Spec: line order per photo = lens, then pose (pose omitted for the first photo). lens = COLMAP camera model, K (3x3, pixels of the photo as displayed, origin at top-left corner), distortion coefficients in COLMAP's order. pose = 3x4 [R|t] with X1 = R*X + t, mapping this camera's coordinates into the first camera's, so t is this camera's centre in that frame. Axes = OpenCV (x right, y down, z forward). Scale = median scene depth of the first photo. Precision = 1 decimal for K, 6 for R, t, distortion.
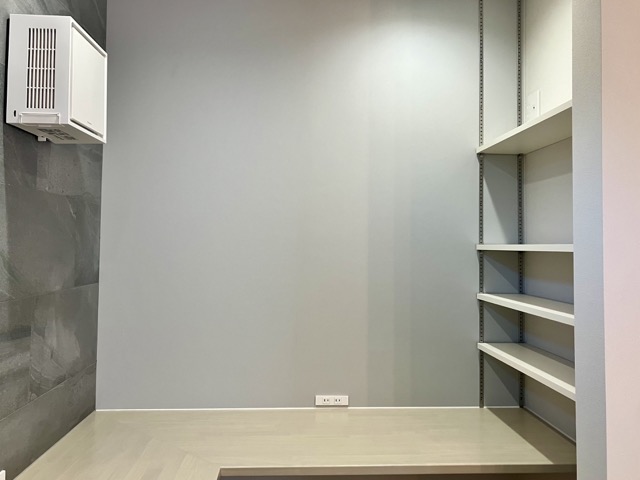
lens RADIAL K [[539.1, 0, 320.0], [0, 539.1, 239.0], [0, 0, 1]] dist [0.066784, 0.002427]
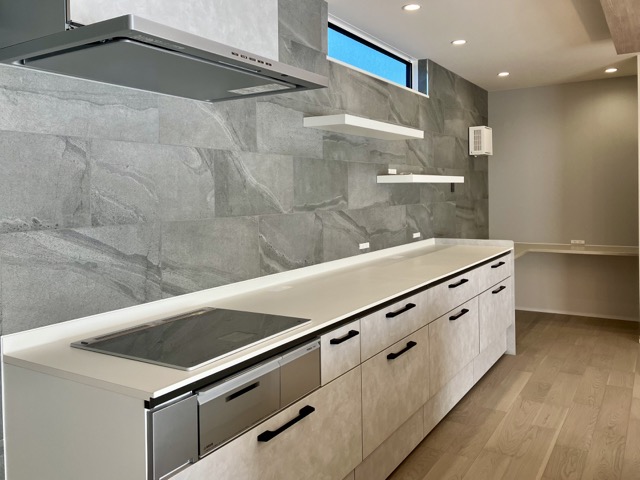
lens RADIAL K [[545.3, 0, 316.4], [0, 545.3, 206.4], [0, 0, 1]] dist [0.068944, -0.108299]
pose [[0.809927, -0.009520, -0.586453, 0.701533], [0.034709, 0.998894, 0.031720, -0.006152], [0.585503, -0.046046, 0.809362, -2.359546]]
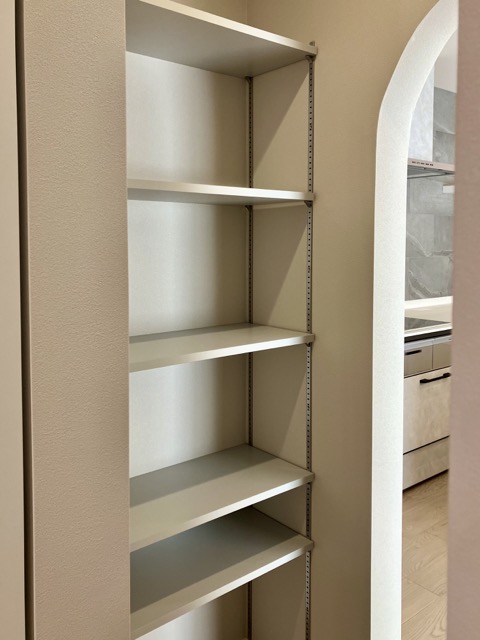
lens RADIAL K [[570.4, 0, 239.8], [0, 570.4, 270.4], [0, 0, 1]] dist [0.003629, 0.000361]
pose [[0.583043, 0.028335, -0.811947, 1.138234], [0.020297, 0.998572, 0.049422, -0.012078], [0.812188, -0.045296, 0.581635, -3.106930]]
